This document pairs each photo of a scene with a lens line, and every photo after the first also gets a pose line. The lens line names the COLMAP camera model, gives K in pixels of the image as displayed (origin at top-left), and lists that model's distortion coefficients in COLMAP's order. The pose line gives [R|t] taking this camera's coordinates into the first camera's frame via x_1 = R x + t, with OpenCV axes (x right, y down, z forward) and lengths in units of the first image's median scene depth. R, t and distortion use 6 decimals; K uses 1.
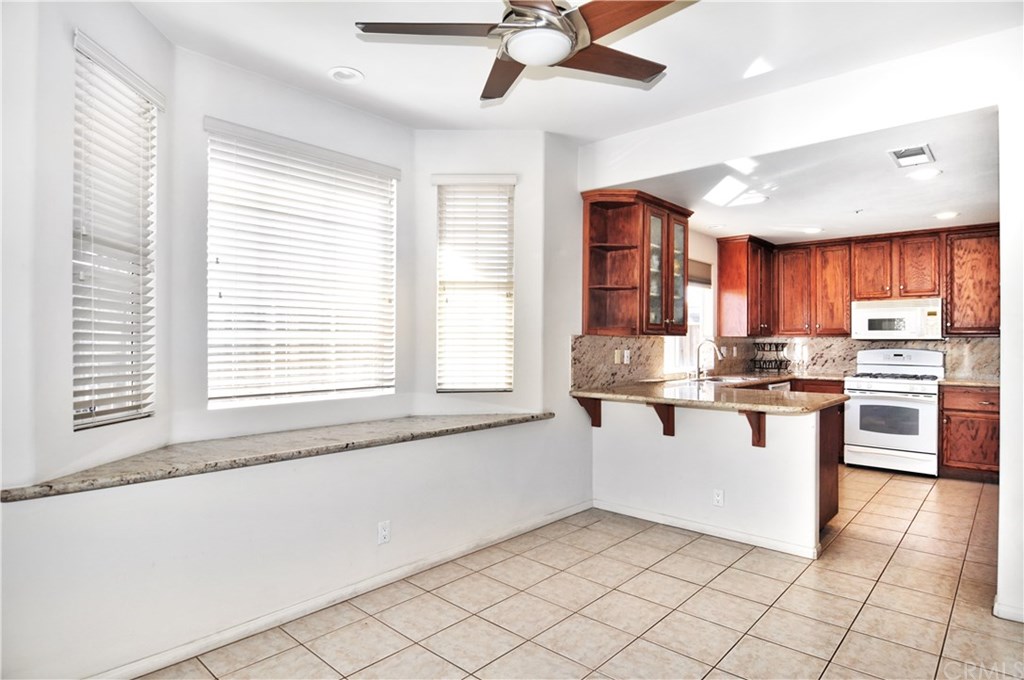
lens RADIAL K [[556.6, 0, 512.4], [0, 556.6, 339.4], [0, 0, 1]] dist [-0.006511, -0.005203]
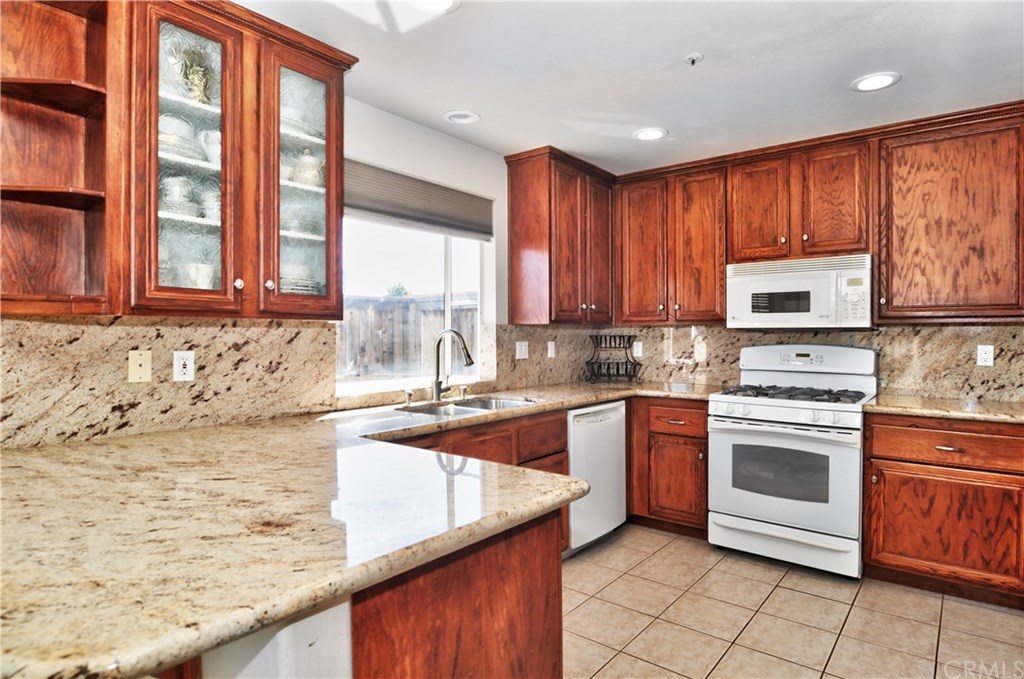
lens RADIAL K [[556.6, 0, 511.0], [0, 556.6, 338.2], [0, 0, 1]] dist [-0.006511, -0.005203]
pose [[0.998311, -0.002390, 0.058050, 0.374233], [0.001891, 0.999961, 0.008649, 0.004707], [-0.058068, -0.008524, 0.998276, 0.454465]]
